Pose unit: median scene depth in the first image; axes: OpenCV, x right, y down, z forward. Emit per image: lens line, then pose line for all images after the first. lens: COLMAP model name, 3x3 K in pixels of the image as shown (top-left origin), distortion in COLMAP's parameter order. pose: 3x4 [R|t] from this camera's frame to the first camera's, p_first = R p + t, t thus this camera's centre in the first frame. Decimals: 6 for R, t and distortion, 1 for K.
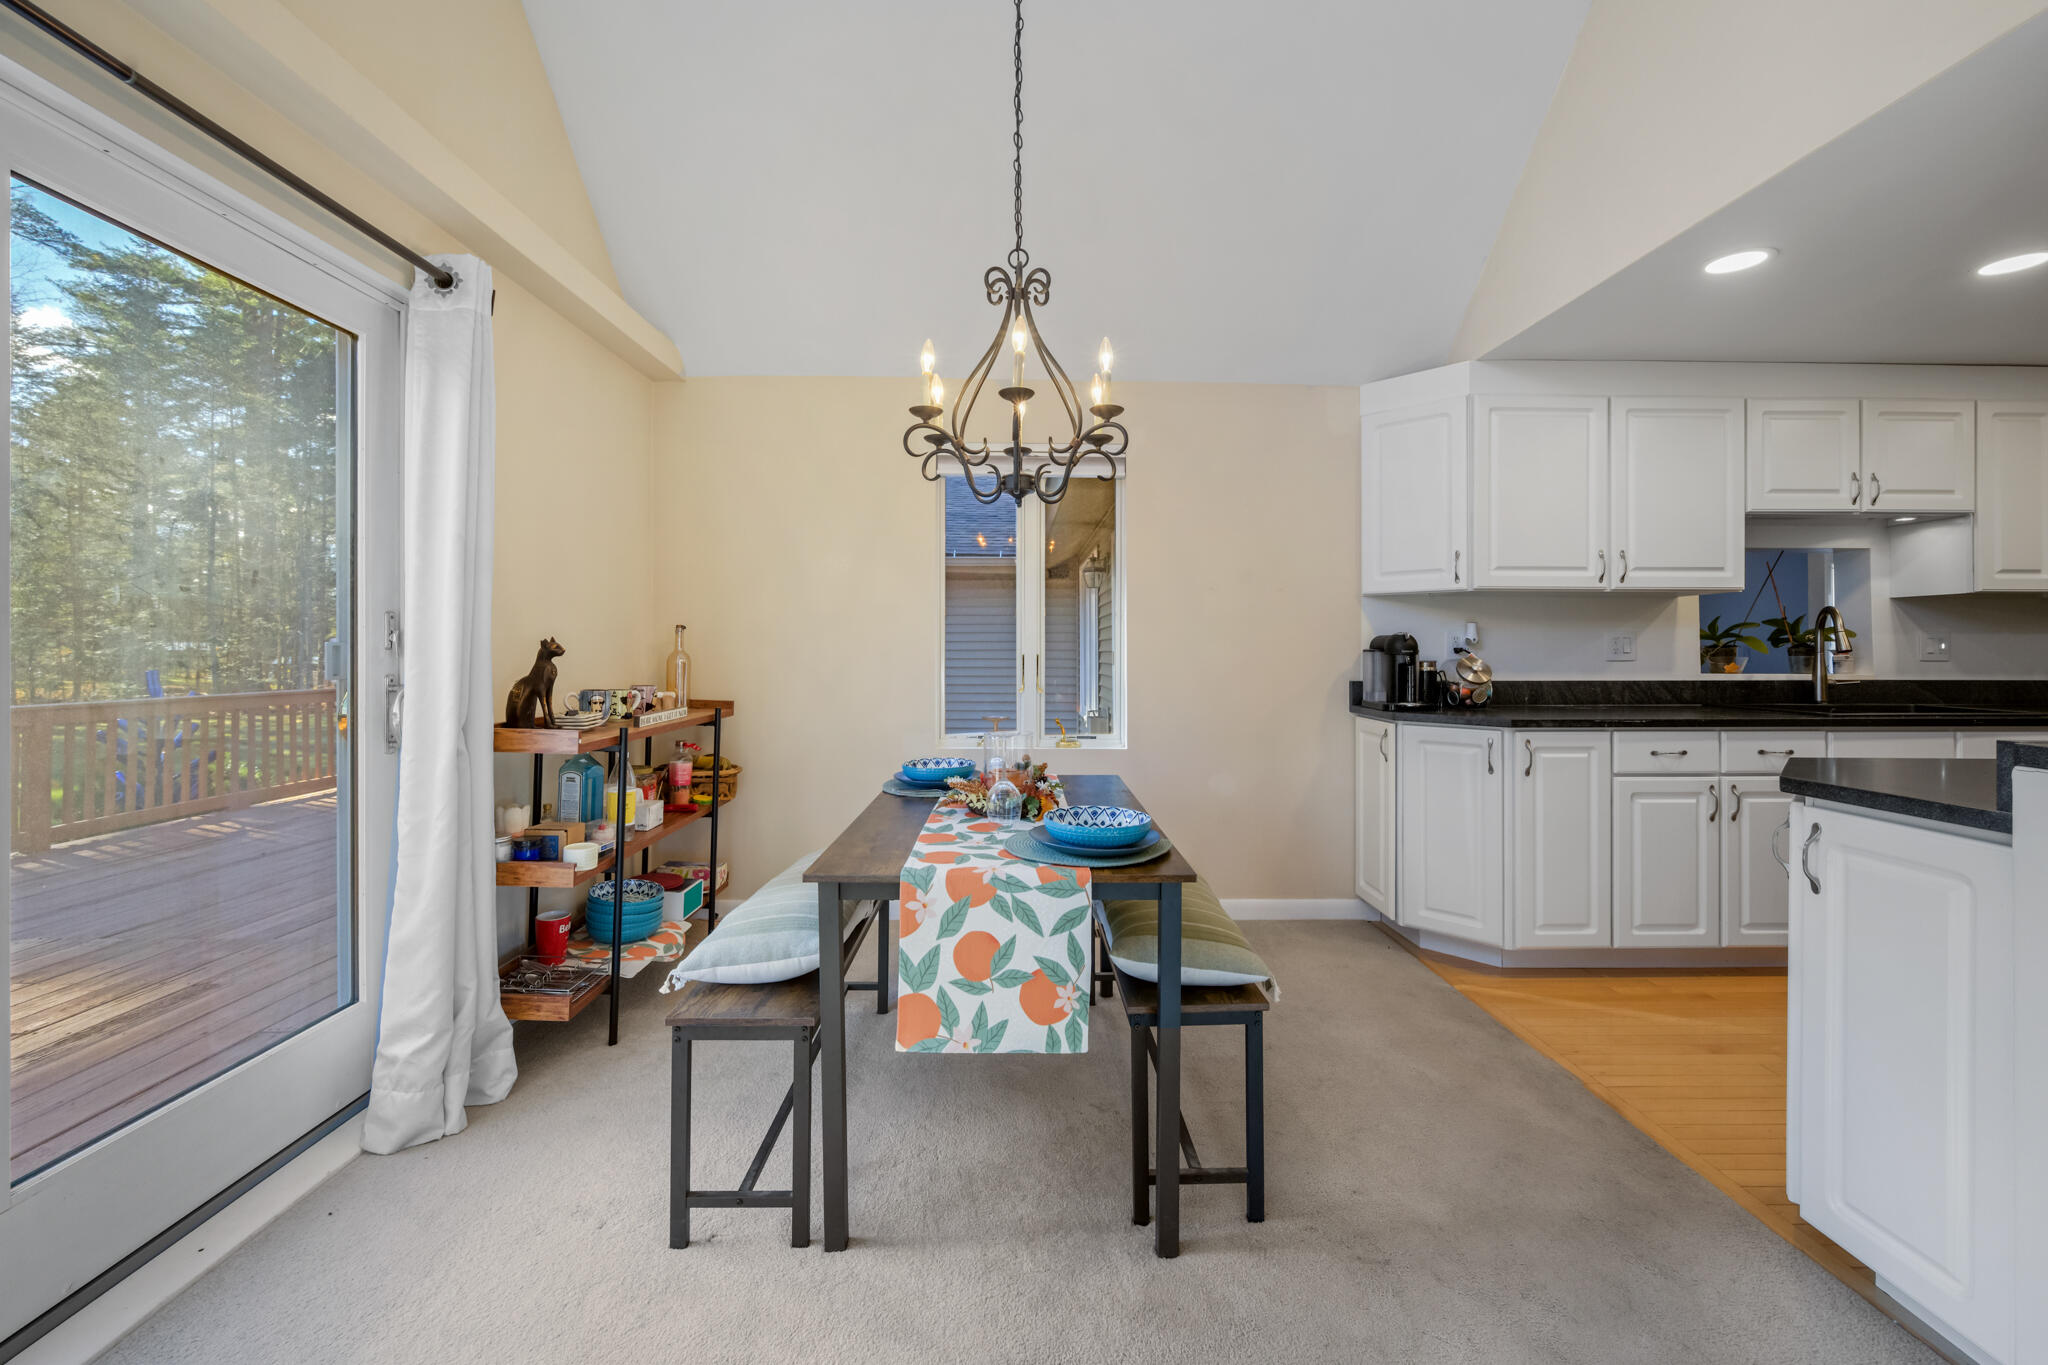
lens RADIAL K [[833.0, 0, 1020.8], [0, 833.0, 645.3], [0, 0, 1]] dist [0.000013, 0.000373]
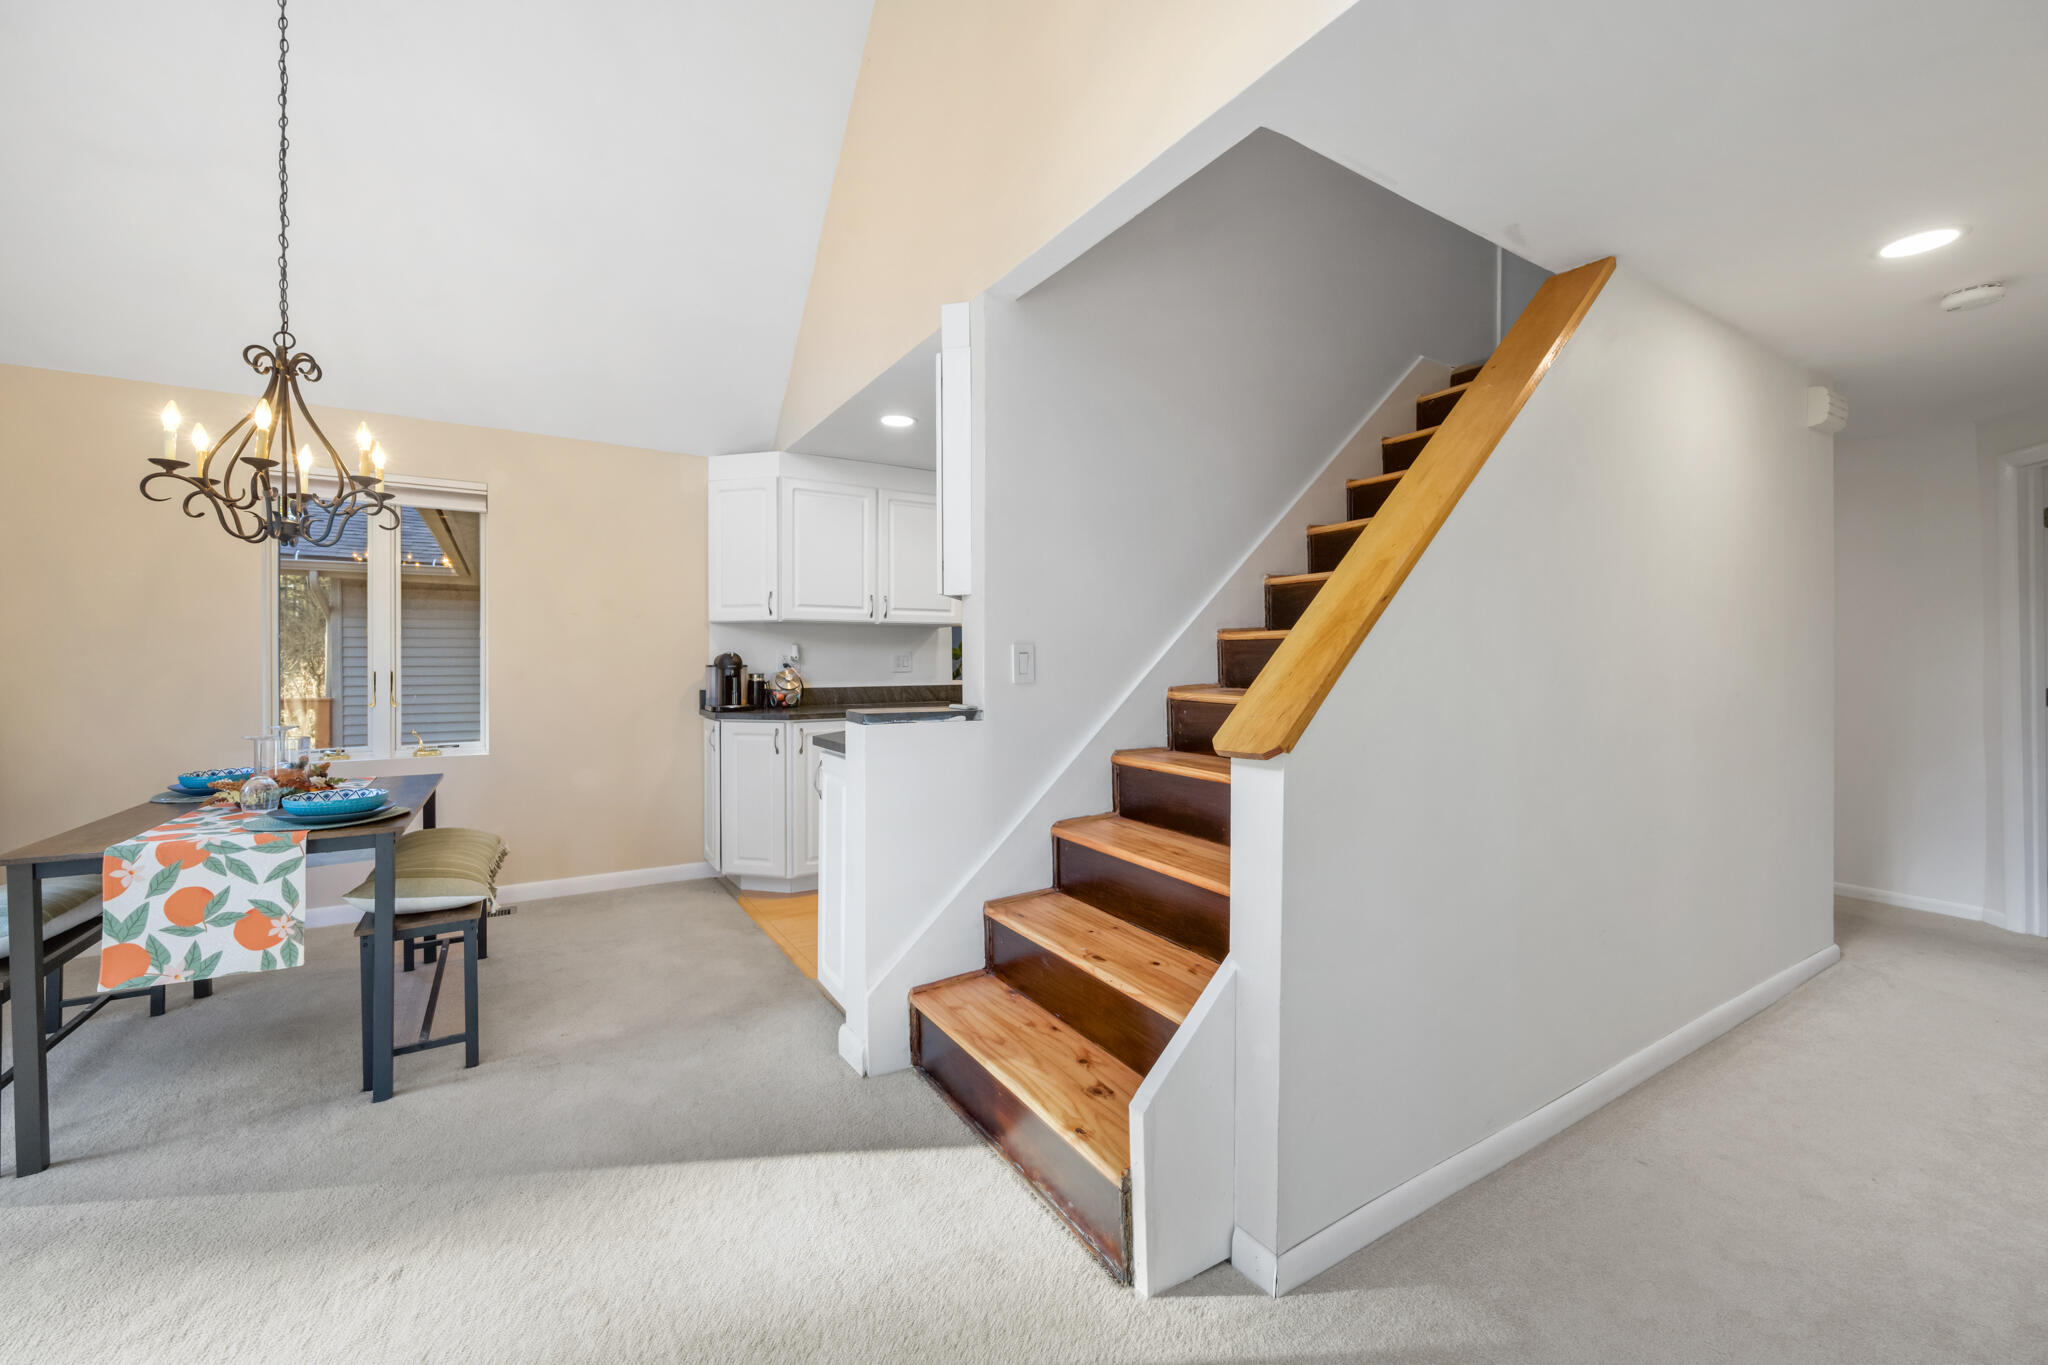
lens RADIAL K [[827.9, 0, 1025.4], [0, 827.9, 663.0], [0, 0, 1]] dist [0.000373, 0.000192]
pose [[0.858082, -0.003458, 0.513502, 0.236674], [0.001200, 0.999988, 0.004728, -0.004751], [-0.513512, -0.003440, 0.858076, -0.450589]]
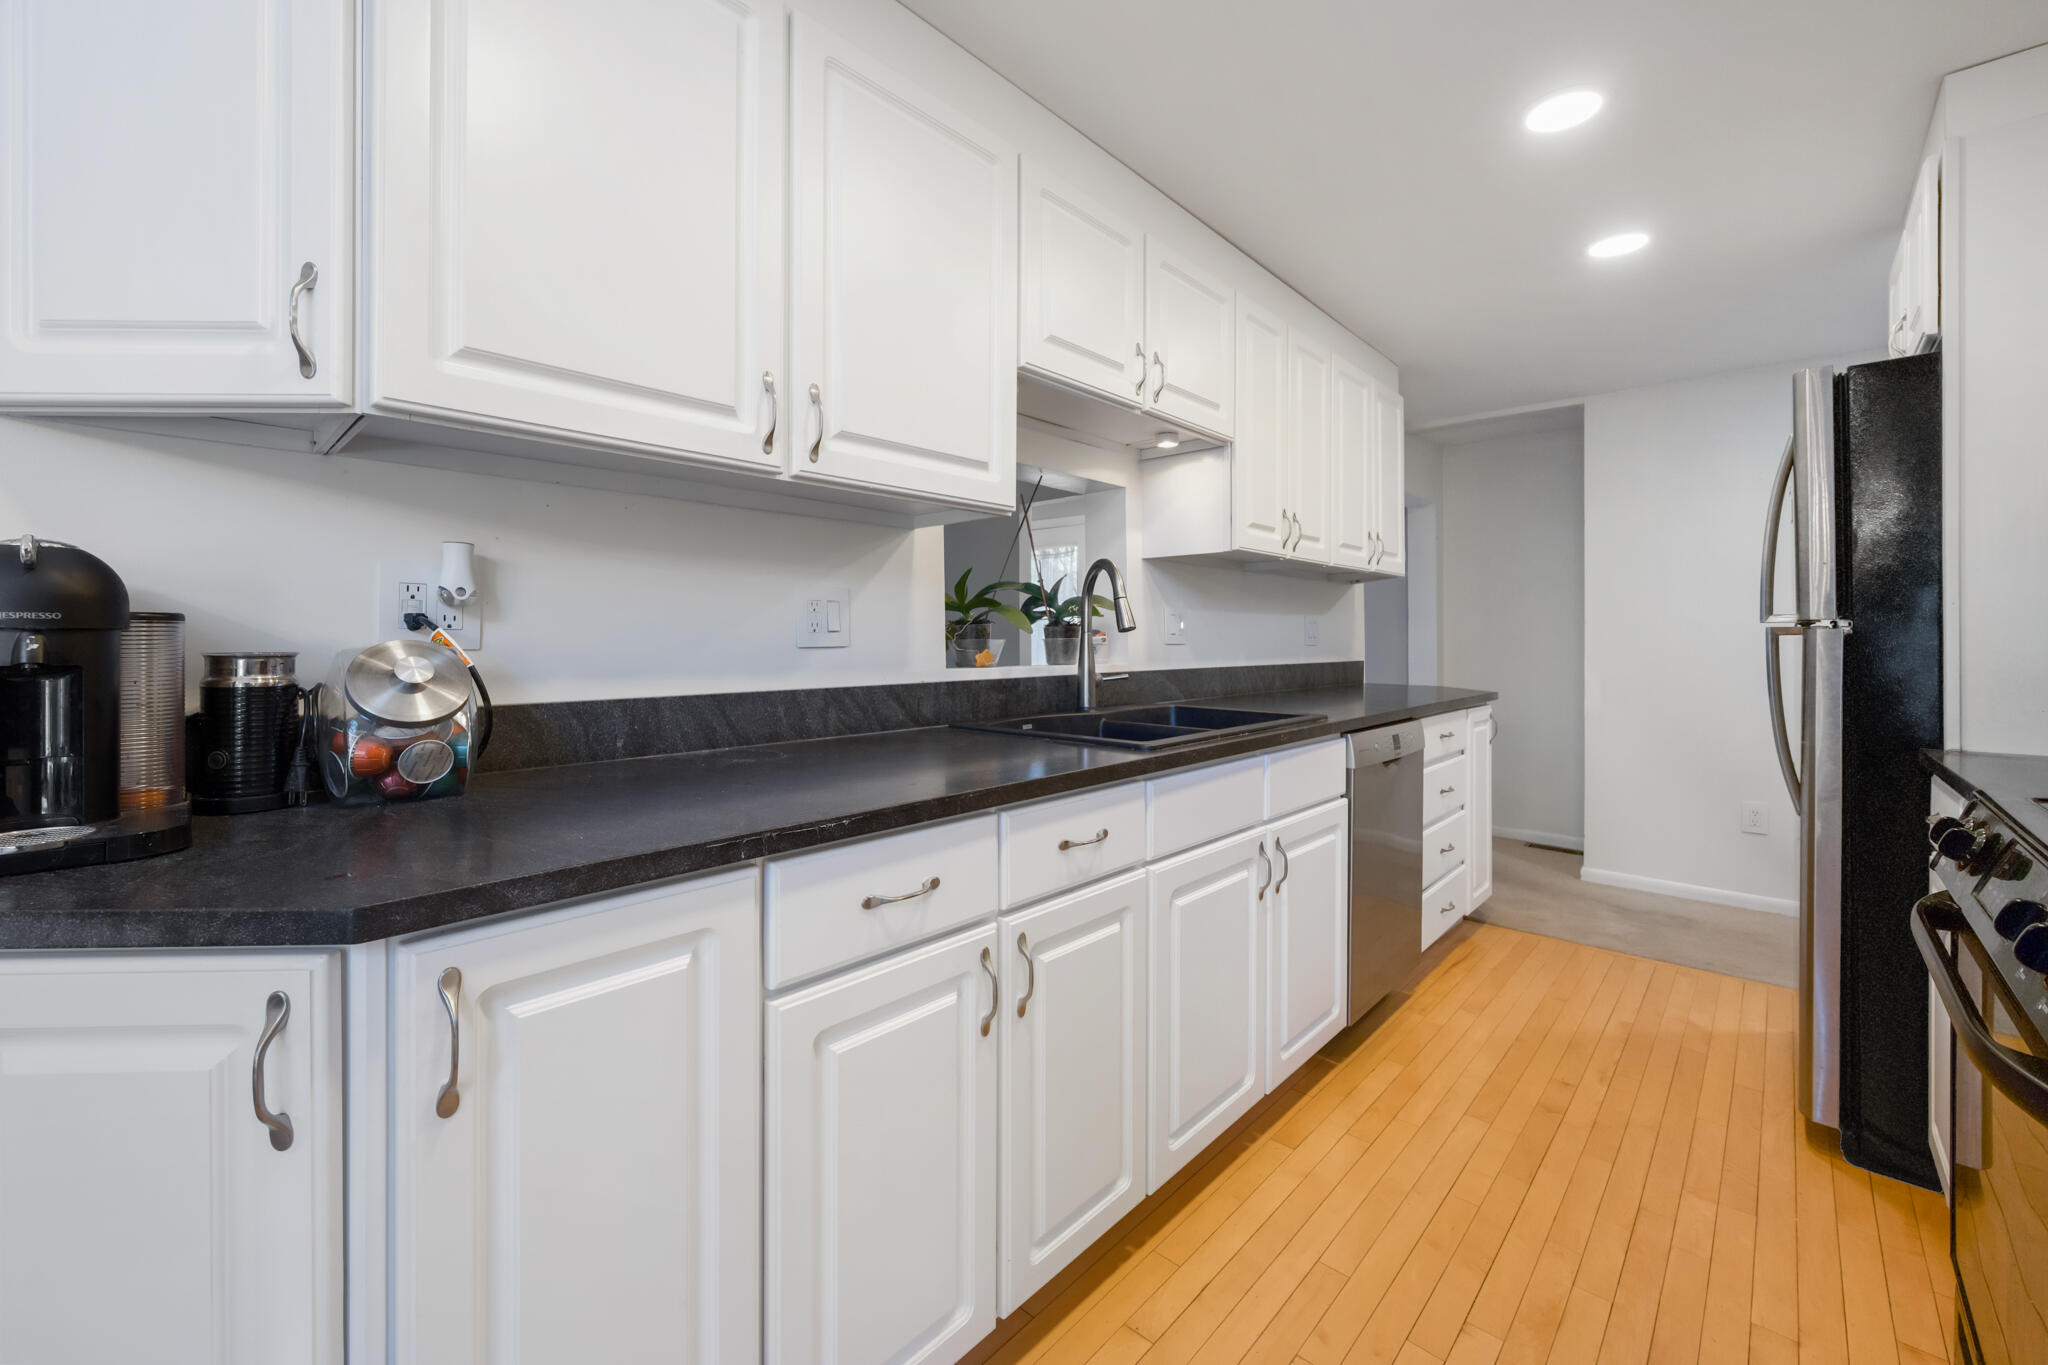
lens RADIAL K [[833.0, 0, 1020.8], [0, 833.0, 645.3], [0, 0, 1]] dist [0.000013, 0.000373]
pose [[0.691310, -0.005853, 0.722535, 0.609188], [-0.004927, 0.999906, 0.012815, 0.014275], [-0.722542, -0.012419, 0.691216, 0.787284]]
